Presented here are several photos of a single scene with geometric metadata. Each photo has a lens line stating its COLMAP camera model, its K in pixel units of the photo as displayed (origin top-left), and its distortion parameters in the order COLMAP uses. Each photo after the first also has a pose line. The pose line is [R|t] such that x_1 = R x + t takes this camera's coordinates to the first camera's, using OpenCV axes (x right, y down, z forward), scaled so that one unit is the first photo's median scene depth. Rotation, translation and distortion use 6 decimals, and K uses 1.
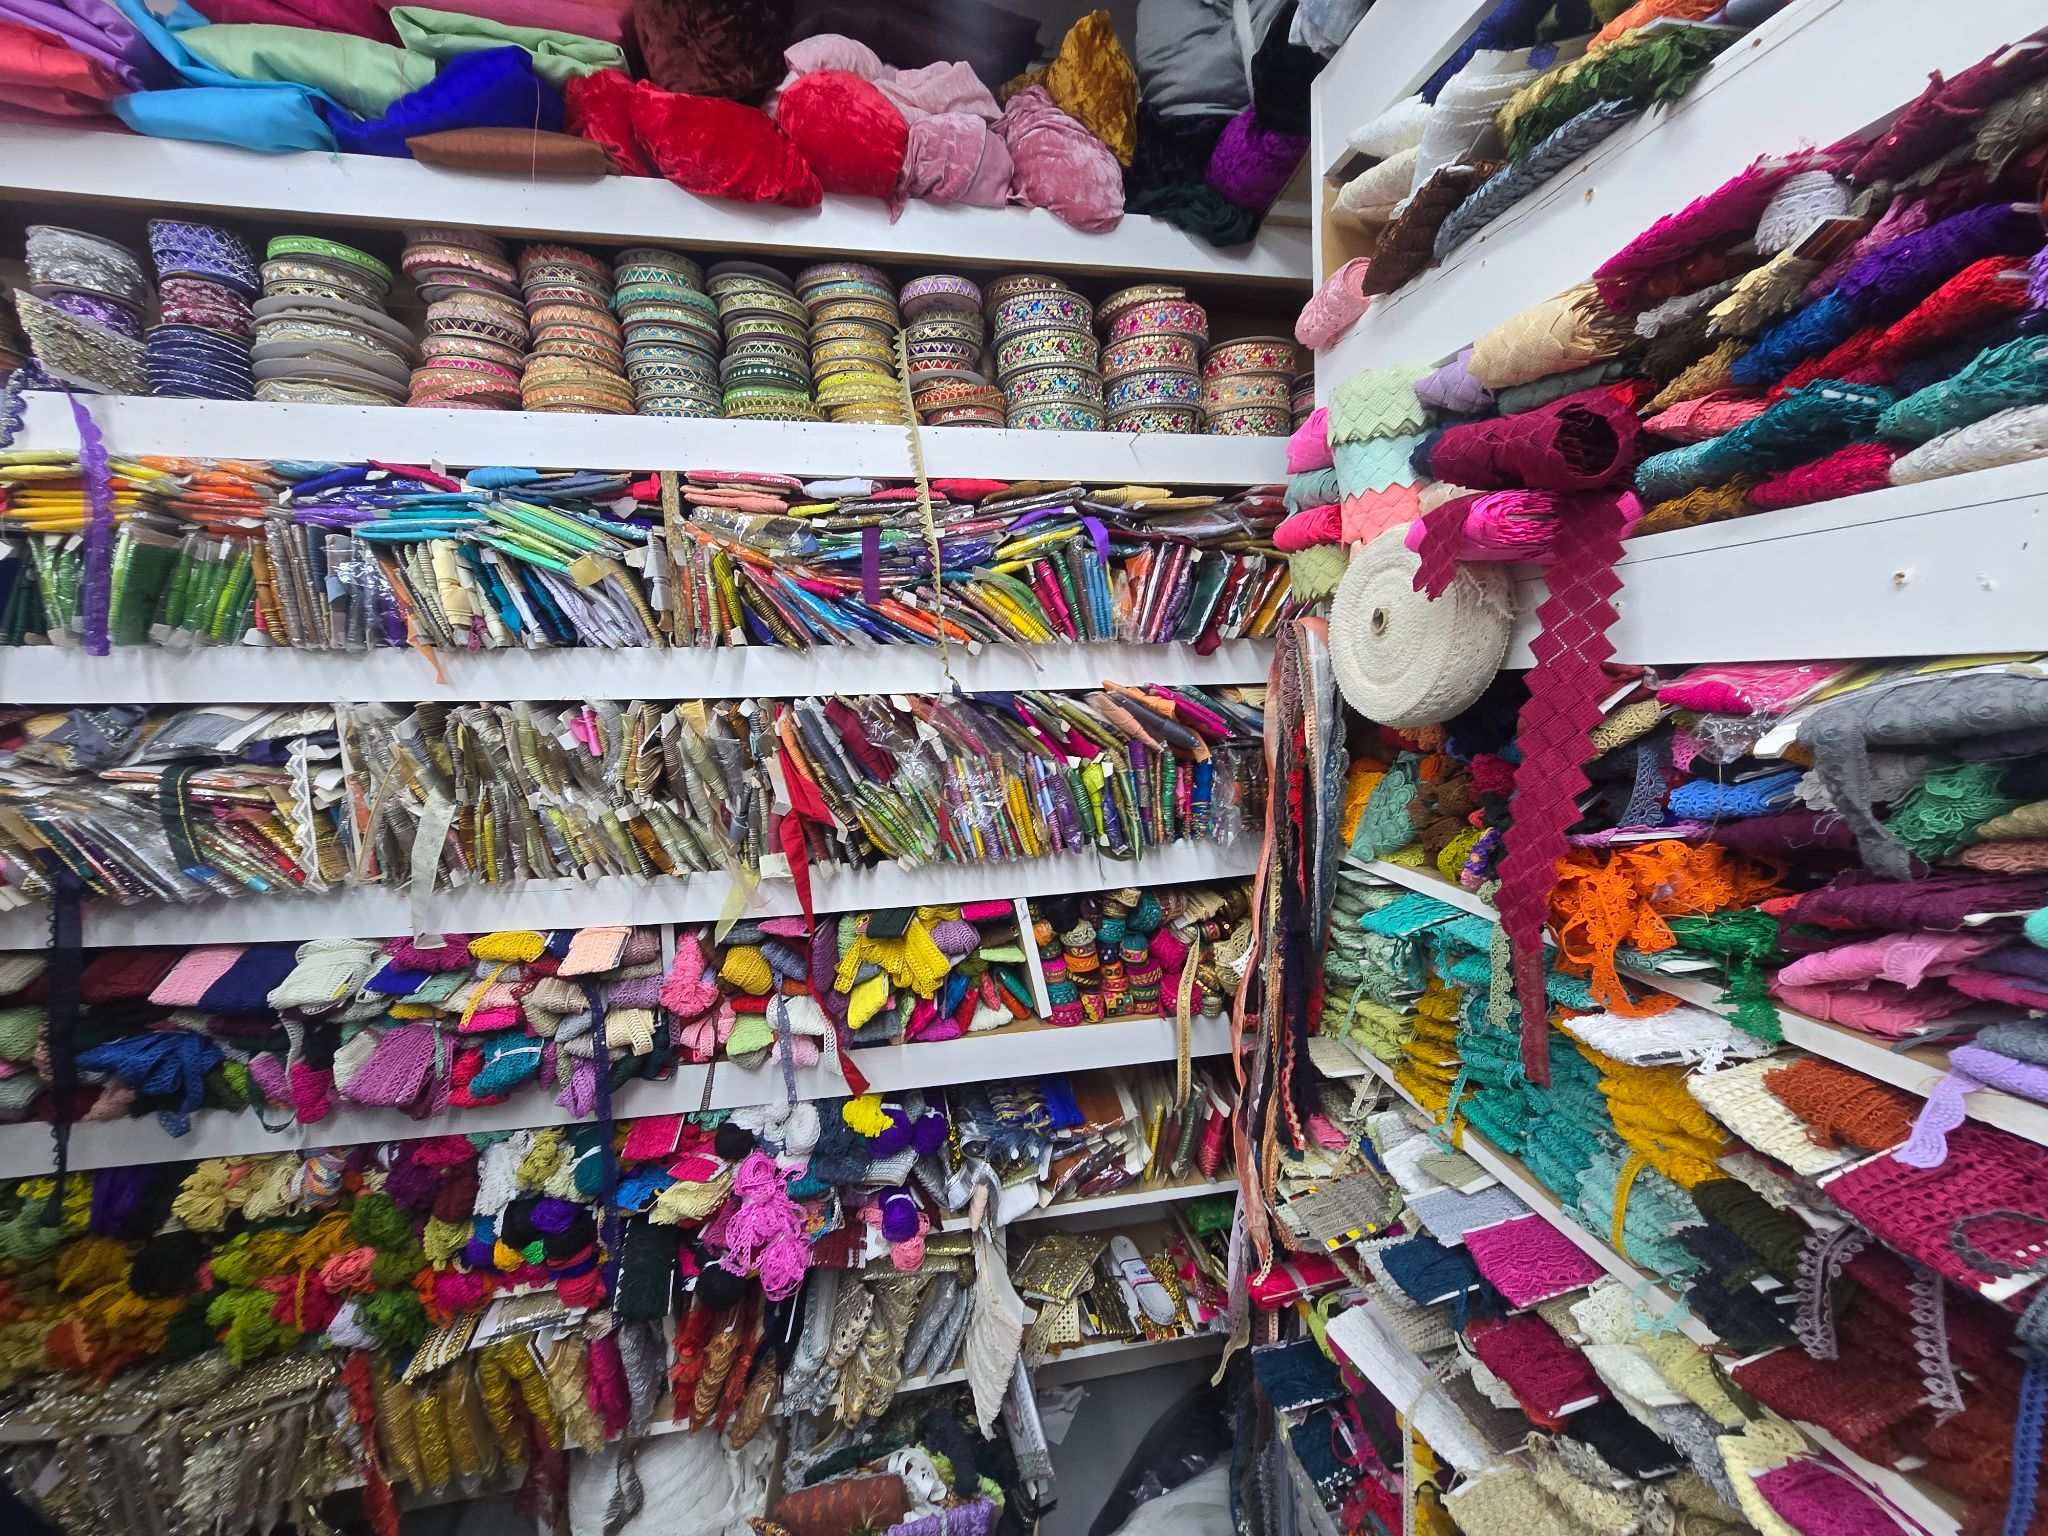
lens RADIAL K [[838.1, 0, 1013.8], [0, 838.1, 773.0], [0, 0, 1]] dist [-0.011859, 0.003592]
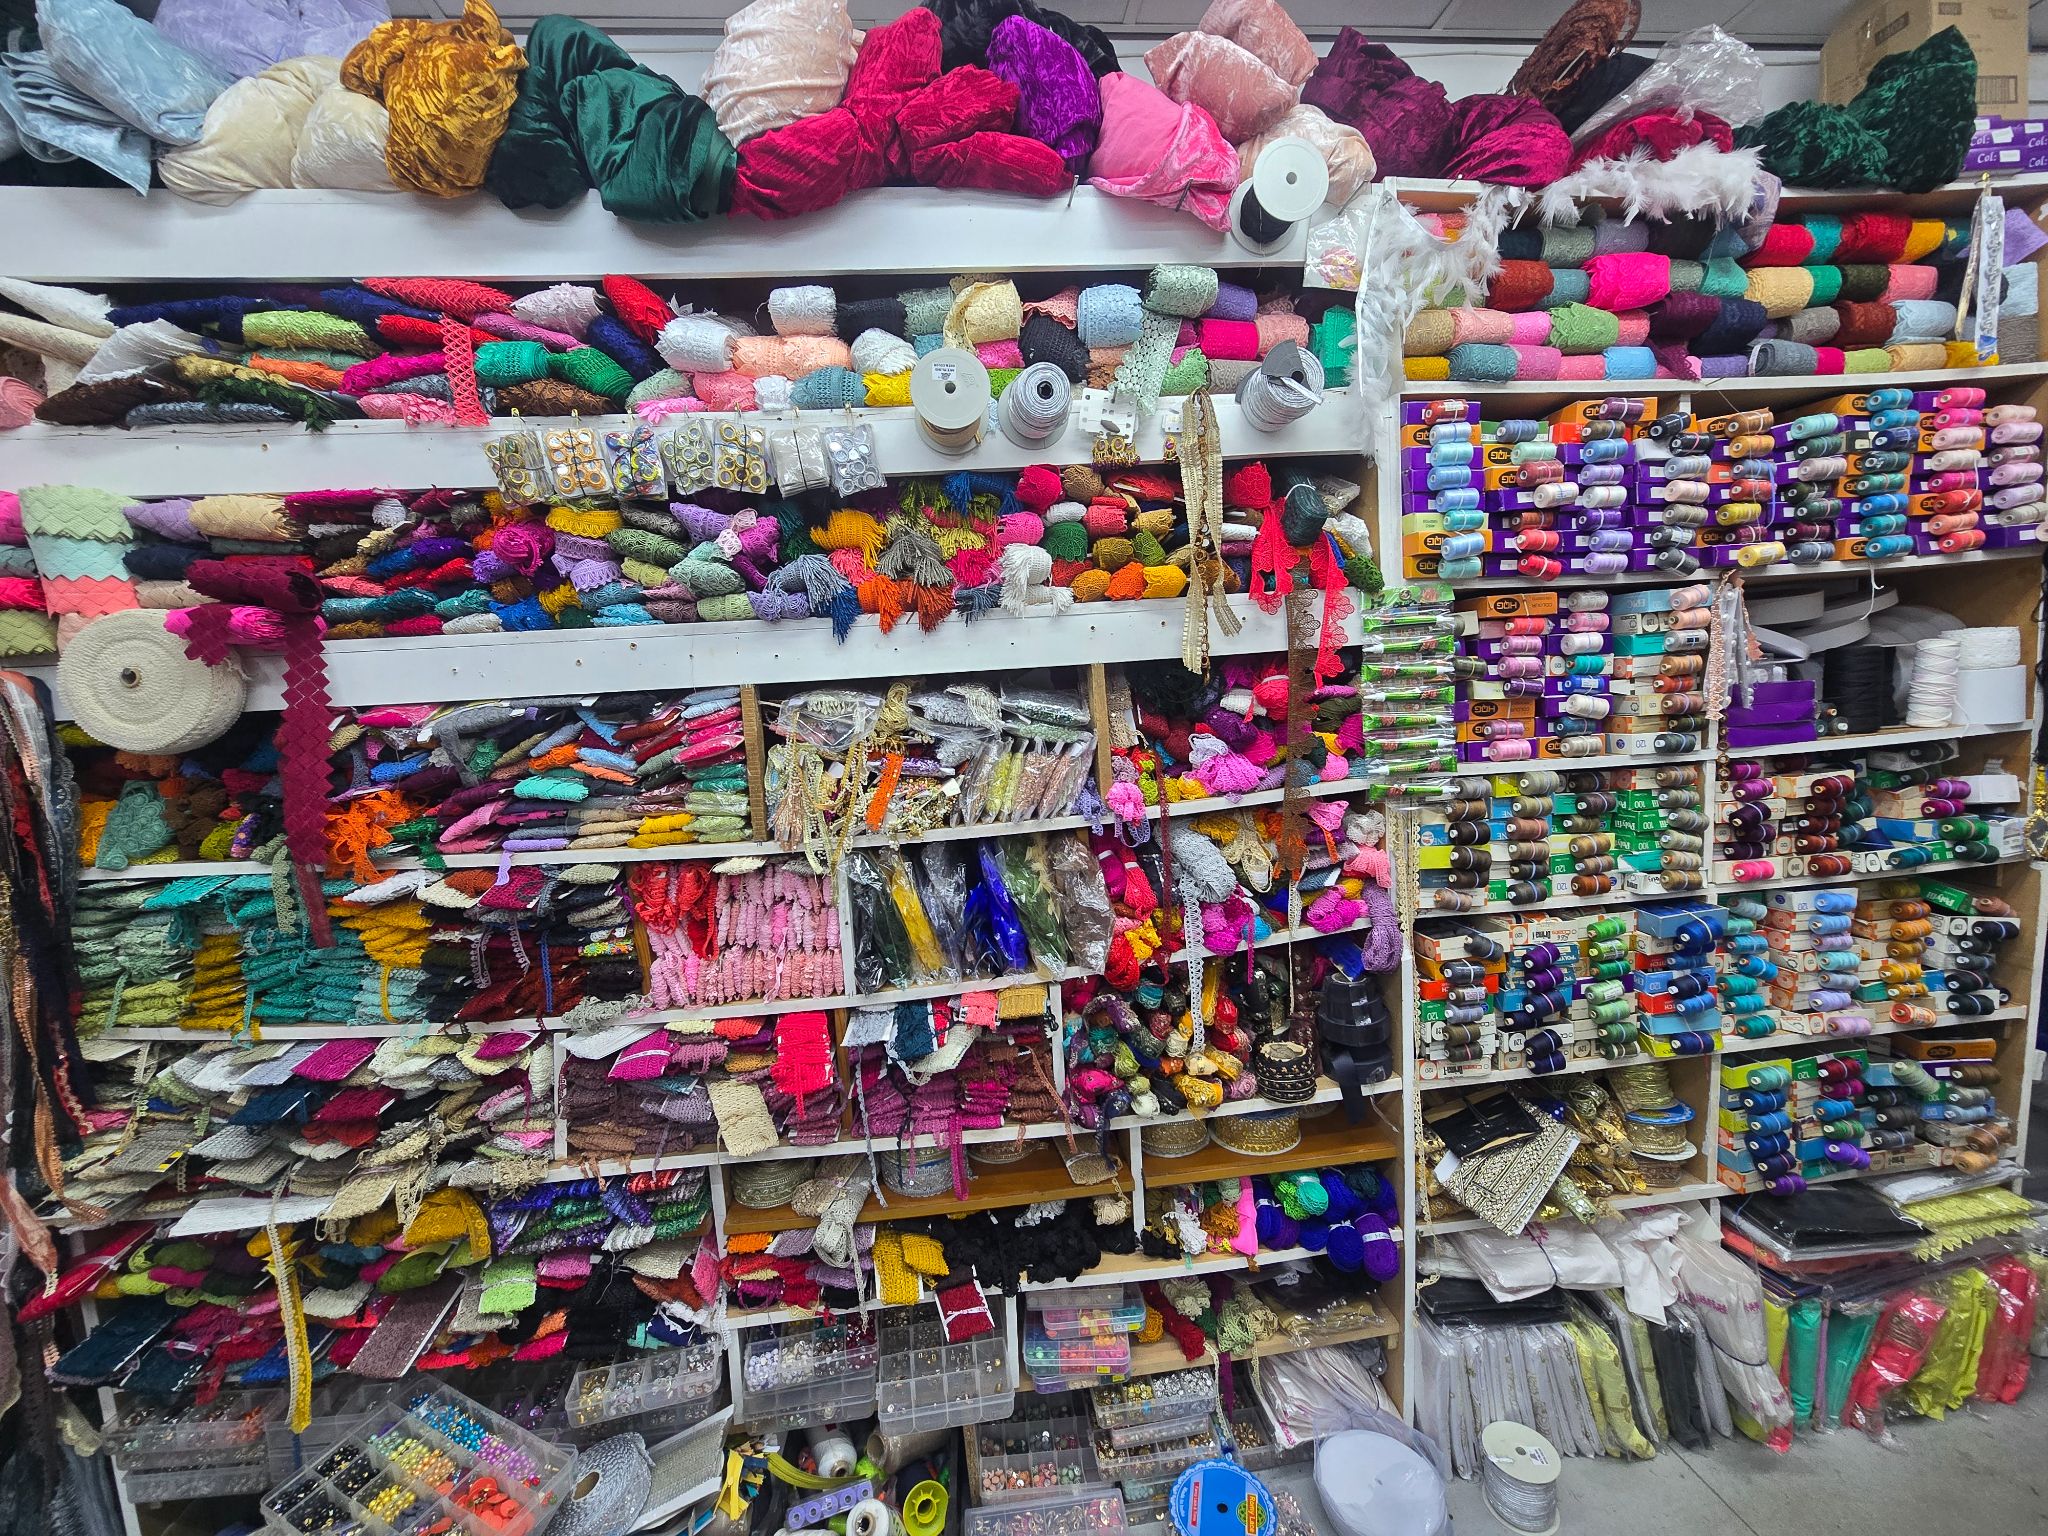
lens RADIAL K [[838.1, 0, 1013.8], [0, 838.1, 773.0], [0, 0, 1]] dist [-0.011859, 0.003592]
pose [[0.094930, -0.066230, 0.993278, -1.037692], [0.151971, 0.987053, 0.051291, 0.160101], [-0.983816, 0.146080, 0.103766, -0.708865]]
